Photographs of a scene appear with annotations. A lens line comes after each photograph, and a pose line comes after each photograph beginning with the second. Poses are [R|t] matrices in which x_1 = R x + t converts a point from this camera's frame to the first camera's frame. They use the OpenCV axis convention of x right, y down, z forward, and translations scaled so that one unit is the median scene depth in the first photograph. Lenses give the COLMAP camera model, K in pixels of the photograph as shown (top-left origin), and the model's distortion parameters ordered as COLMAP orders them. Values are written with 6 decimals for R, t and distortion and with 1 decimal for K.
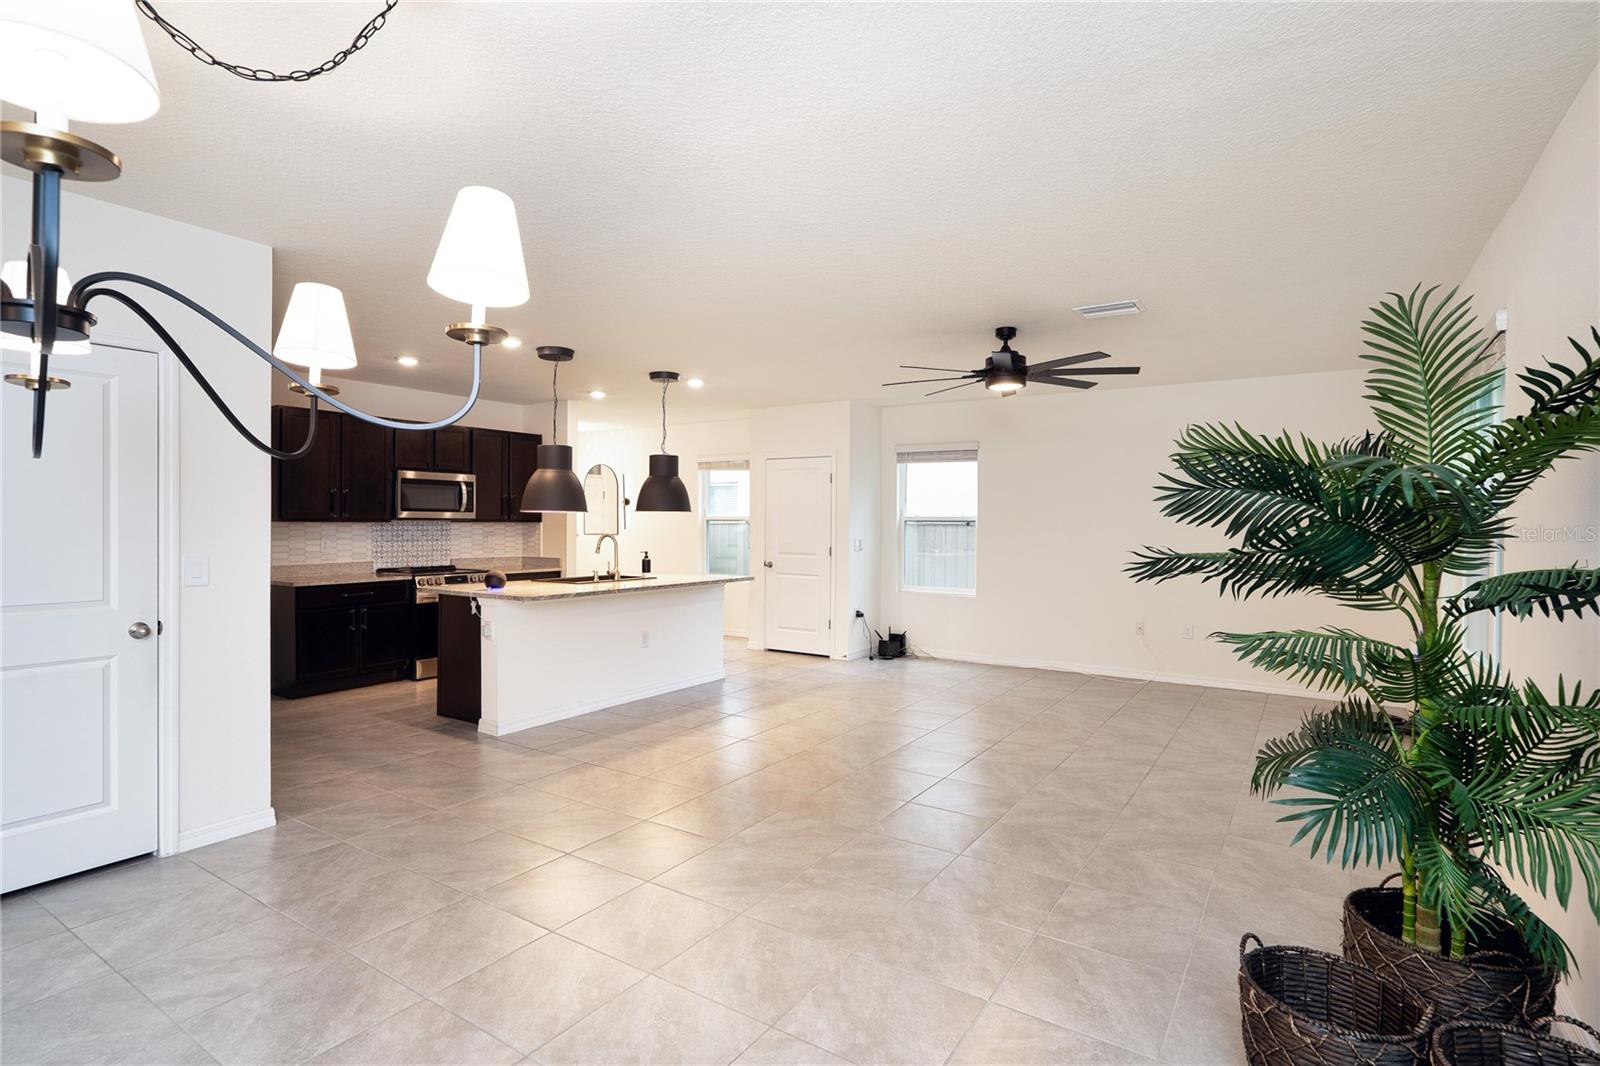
lens RADIAL K [[804.0, 0, 799.2], [0, 804.0, 529.6], [0, 0, 1]] dist [0.004144, -0.000082]
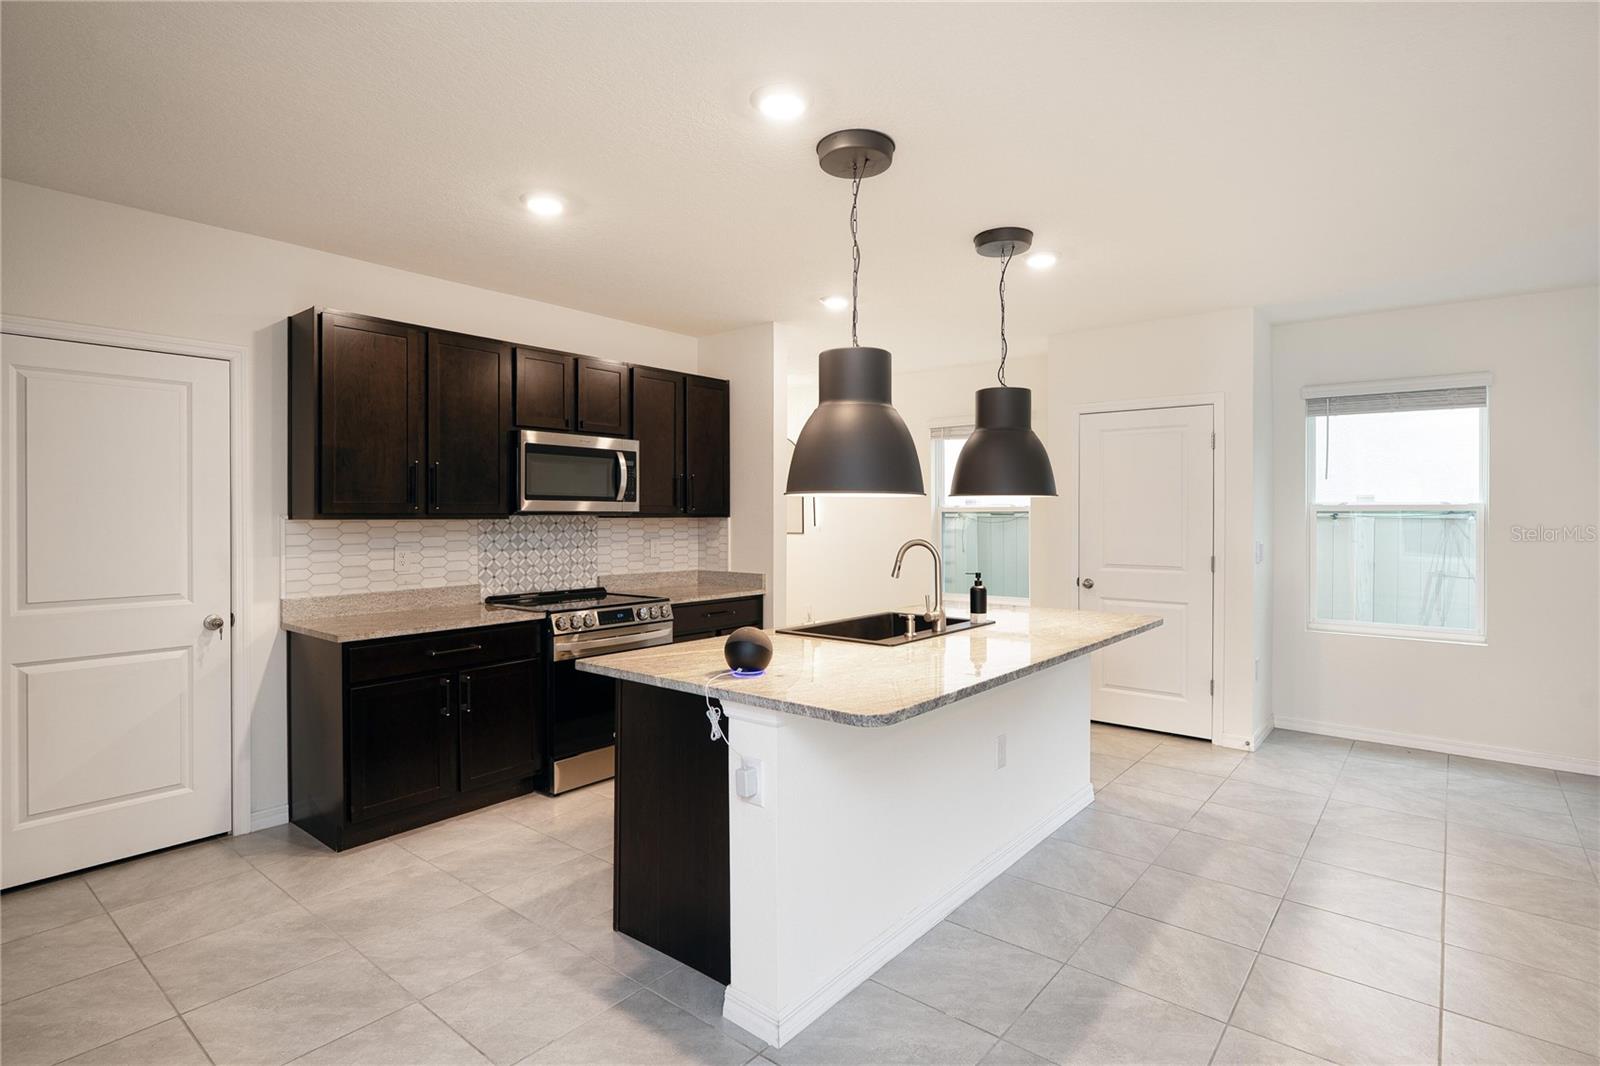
lens RADIAL K [[804.0, 0, 798.6], [0, 804.0, 525.3], [0, 0, 1]] dist [0.004144, -0.000082]
pose [[0.994485, -0.004000, -0.104807, -0.235505], [0.004360, 0.999985, 0.003201, -0.005349], [0.104792, -0.003640, 0.994487, 0.438167]]
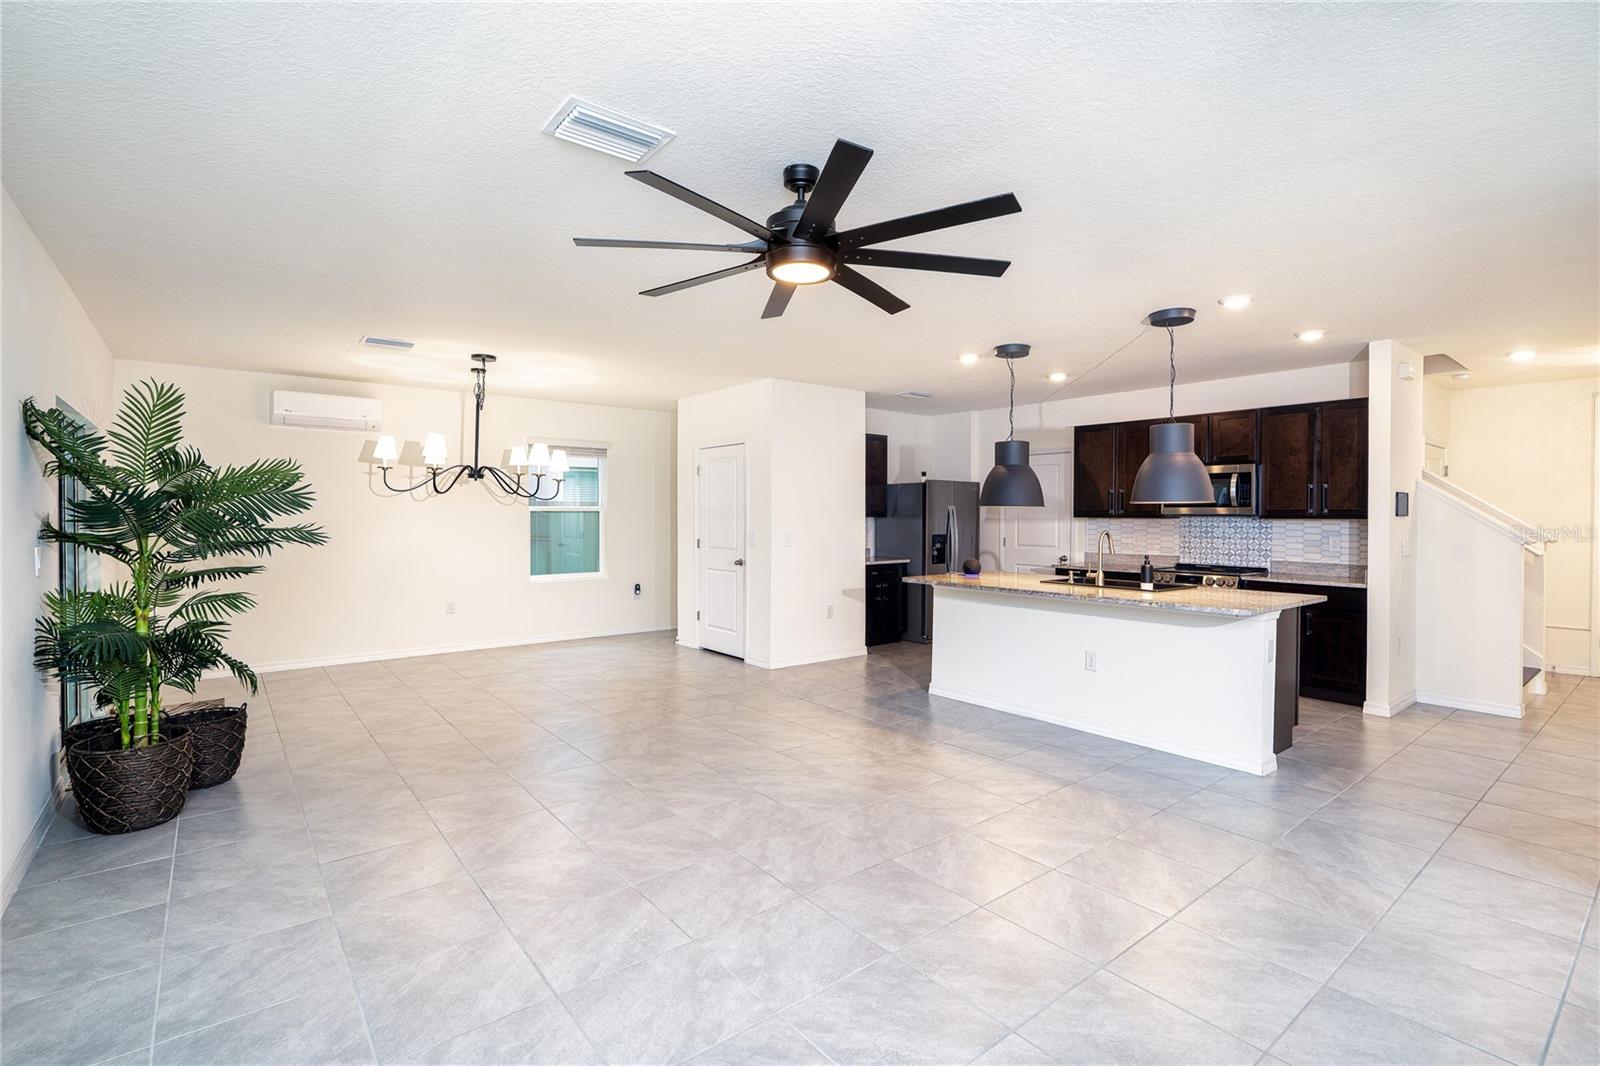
lens RADIAL K [[741.0, 0, 798.1], [0, 741.0, 526.0], [0, 0, 1]] dist [-0.004699, -0.000307]
pose [[-0.317049, 0.008434, -0.948372, 0.548719], [-0.014156, 0.999807, 0.013623, -0.005574], [0.948304, 0.017744, -0.316868, 0.850600]]
